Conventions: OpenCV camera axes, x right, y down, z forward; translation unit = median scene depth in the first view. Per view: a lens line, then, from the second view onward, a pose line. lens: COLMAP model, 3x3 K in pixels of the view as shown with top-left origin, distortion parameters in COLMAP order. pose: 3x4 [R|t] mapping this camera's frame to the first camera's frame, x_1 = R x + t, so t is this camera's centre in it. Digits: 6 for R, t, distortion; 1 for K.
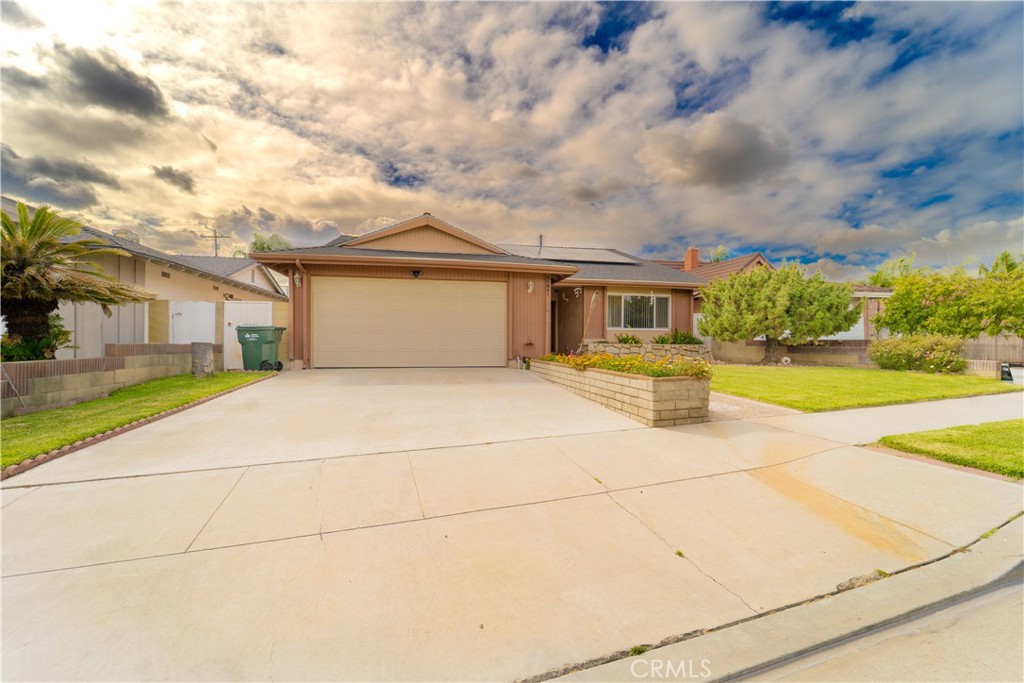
lens RADIAL K [[410.7, 0, 506.7], [0, 410.7, 343.0], [0, 0, 1]] dist [0.001273, -0.000776]
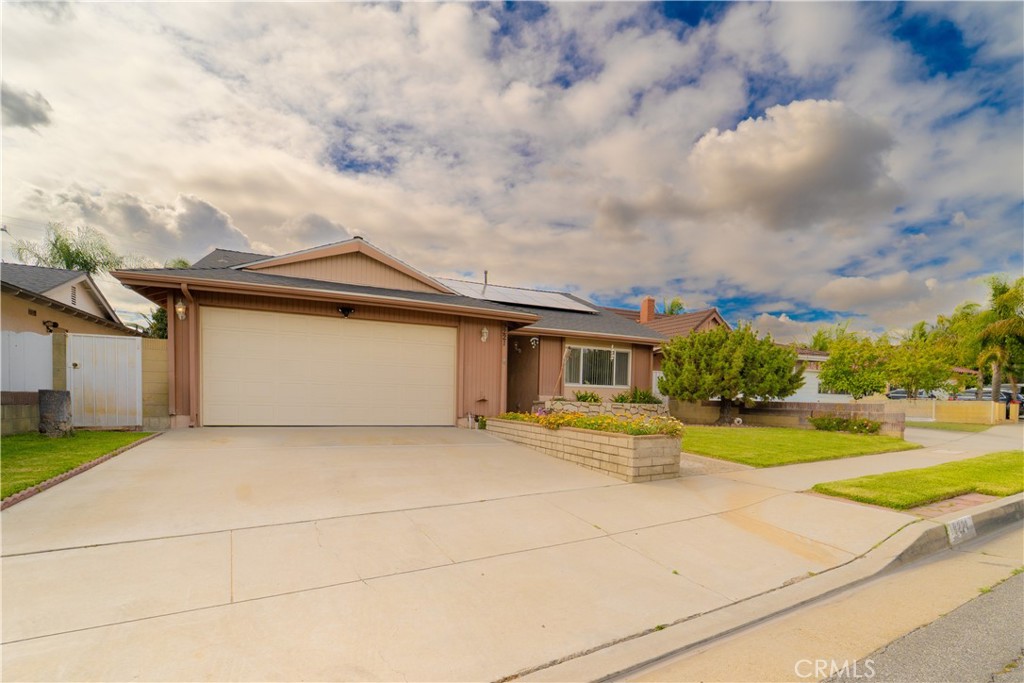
lens RADIAL K [[500.5, 0, 557.9], [0, 500.5, 416.6], [0, 0, 1]] dist [0.000757, 0.001199]
pose [[0.966232, 0.009823, 0.257485, -0.068052], [-0.018761, 0.999303, 0.032278, -0.000222], [-0.256988, -0.036018, 0.965743, -0.075758]]
